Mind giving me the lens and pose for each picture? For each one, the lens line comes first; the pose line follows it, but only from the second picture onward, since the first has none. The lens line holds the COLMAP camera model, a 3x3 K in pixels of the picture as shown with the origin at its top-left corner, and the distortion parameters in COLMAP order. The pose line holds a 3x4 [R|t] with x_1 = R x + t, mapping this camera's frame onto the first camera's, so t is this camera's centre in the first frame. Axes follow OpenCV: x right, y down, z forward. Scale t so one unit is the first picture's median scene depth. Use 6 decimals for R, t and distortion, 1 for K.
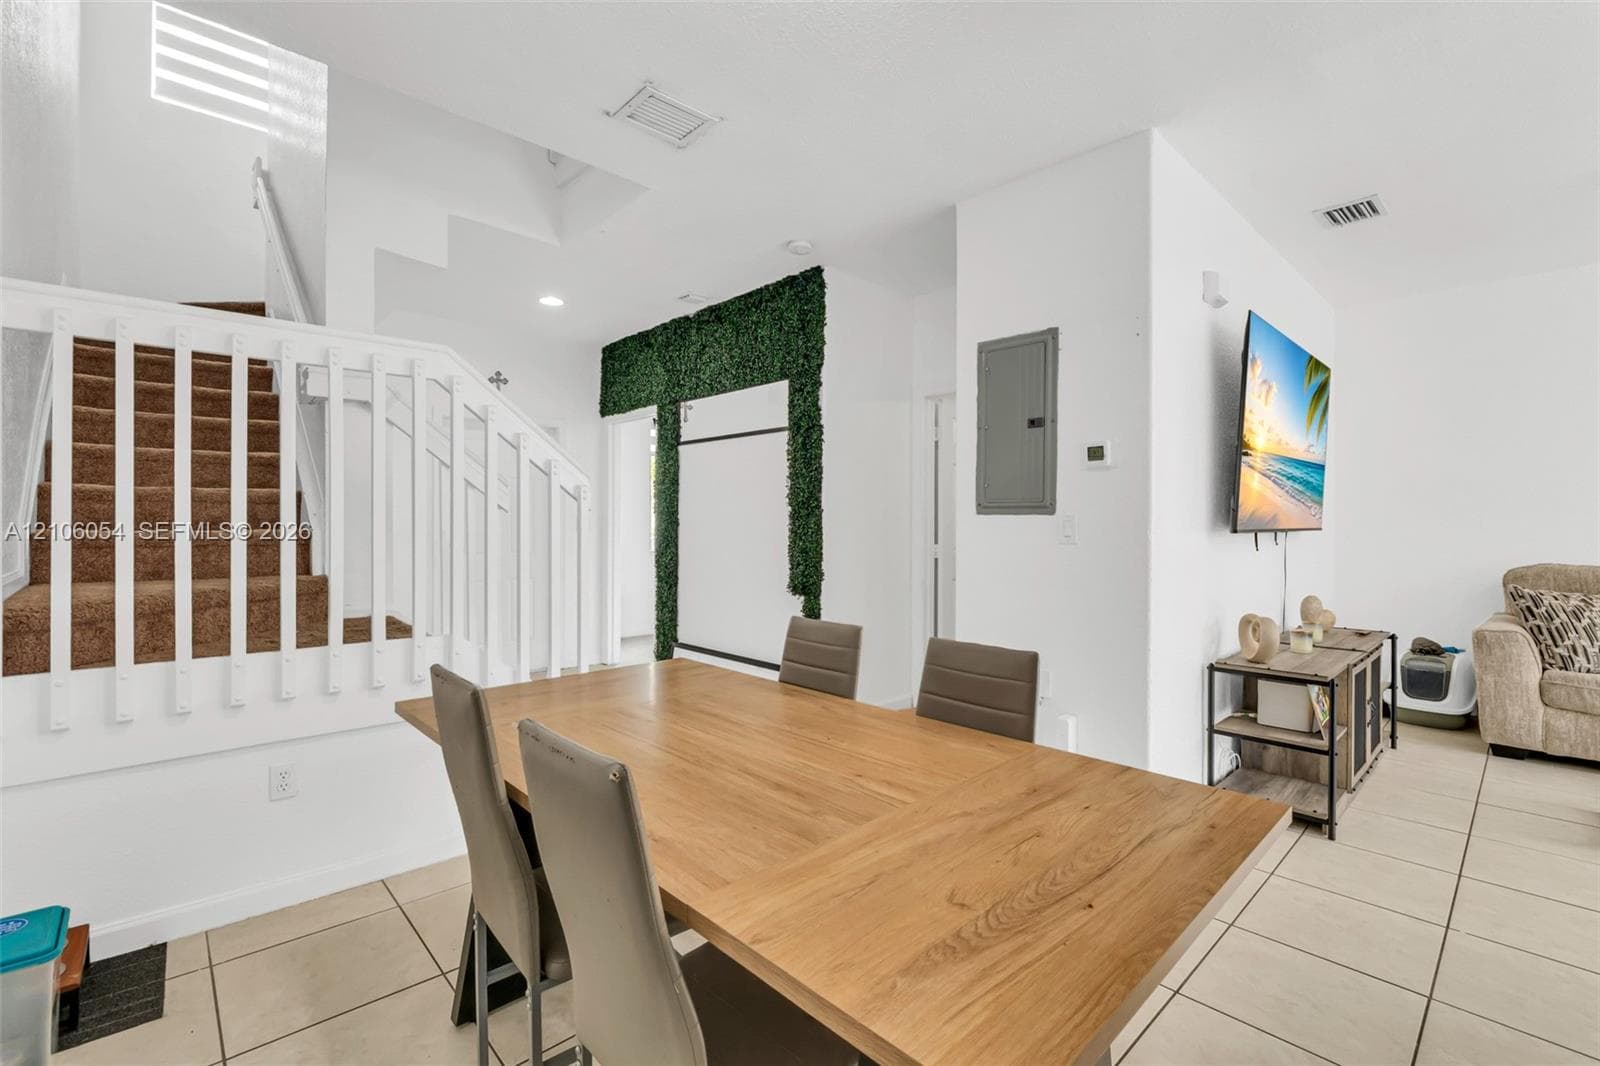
lens RADIAL K [[700.8, 0, 808.8], [0, 700.8, 543.5], [0, 0, 1]] dist [-0.001313, -0.000179]
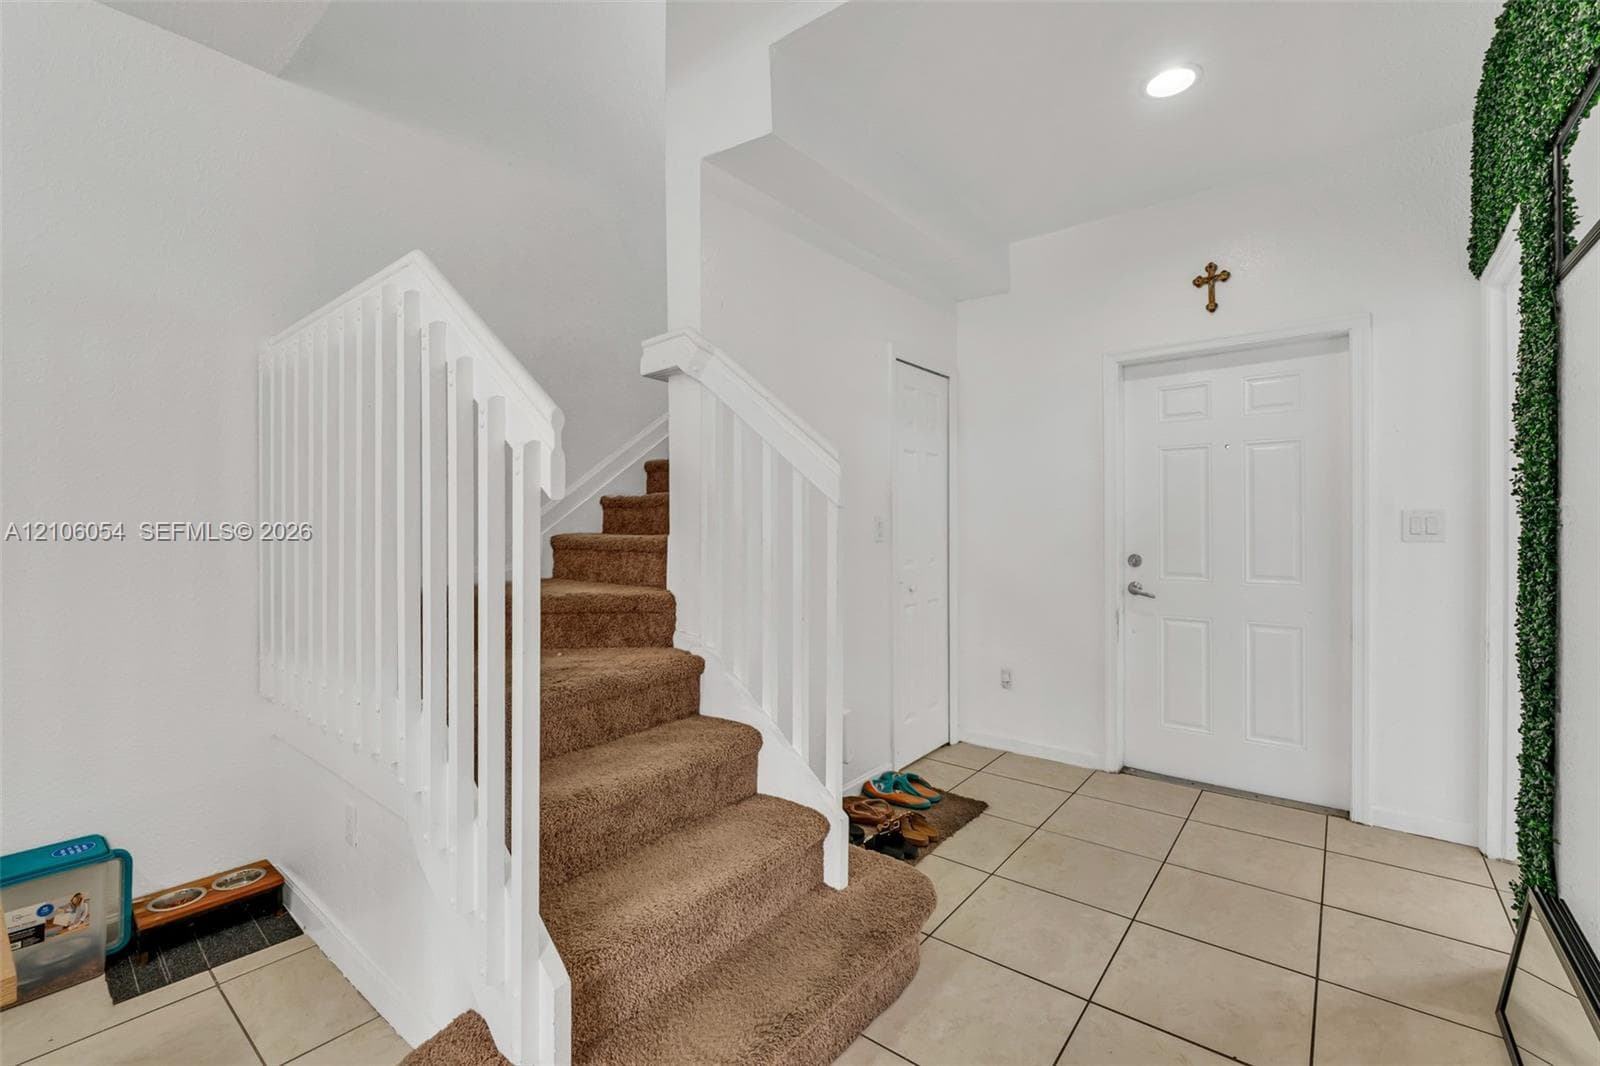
lens RADIAL K [[700.8, 0, 808.8], [0, 700.8, 543.5], [0, 0, 1]] dist [-0.001313, -0.000179]
pose [[0.149991, 0.015293, -0.988569, 0.082217], [-0.020905, 0.999706, 0.012294, -0.015908], [0.988466, 0.018822, 0.150266, 0.608078]]
